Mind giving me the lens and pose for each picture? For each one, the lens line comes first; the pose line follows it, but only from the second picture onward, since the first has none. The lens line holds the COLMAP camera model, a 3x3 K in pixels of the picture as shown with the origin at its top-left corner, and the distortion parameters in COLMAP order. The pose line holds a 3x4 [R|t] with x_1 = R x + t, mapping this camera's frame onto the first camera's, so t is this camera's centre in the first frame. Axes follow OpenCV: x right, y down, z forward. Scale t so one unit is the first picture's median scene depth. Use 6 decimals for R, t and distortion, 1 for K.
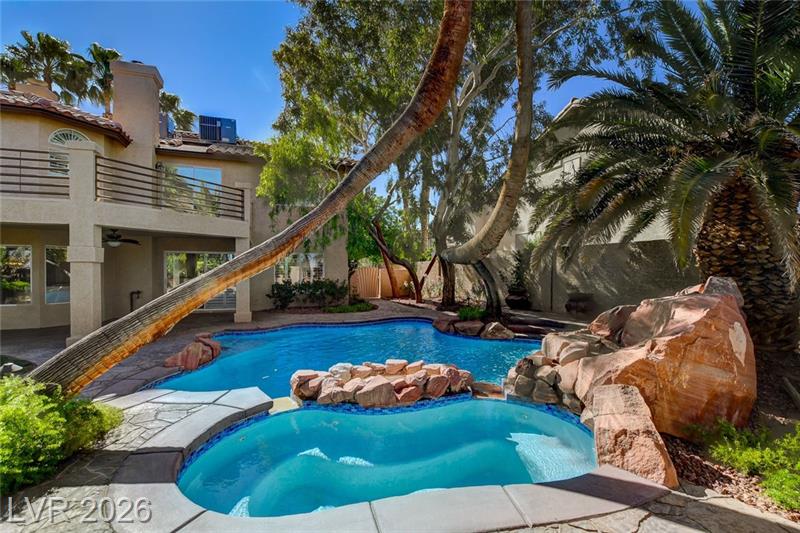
lens RADIAL K [[355.3, 0, 400.0], [0, 355.3, 272.9], [0, 0, 1]] dist [-0.028507, -0.000334]
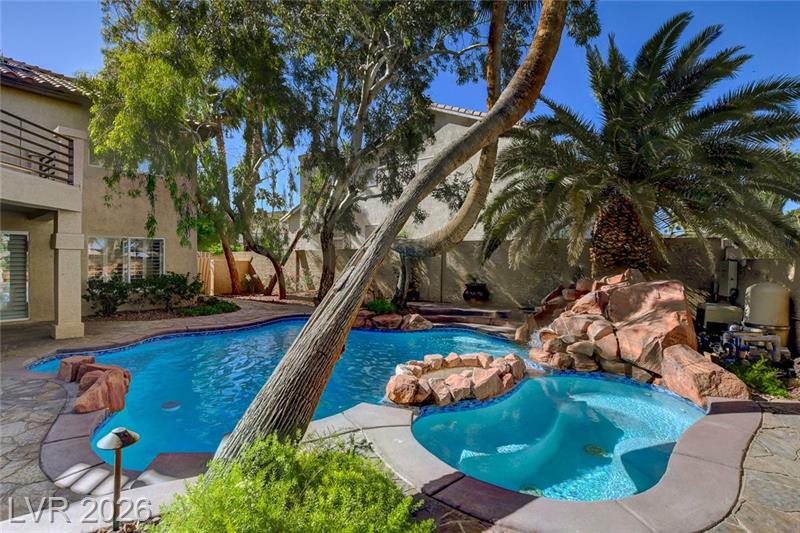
lens RADIAL K [[389.4, 0, 399.9], [0, 389.4, 261.4], [0, 0, 1]] dist [-0.020475, -0.000354]
pose [[0.854196, 0.007794, 0.519893, -0.350084], [-0.003830, 0.999955, -0.008698, -0.000739], [-0.519937, 0.005438, 0.854187, 0.074458]]
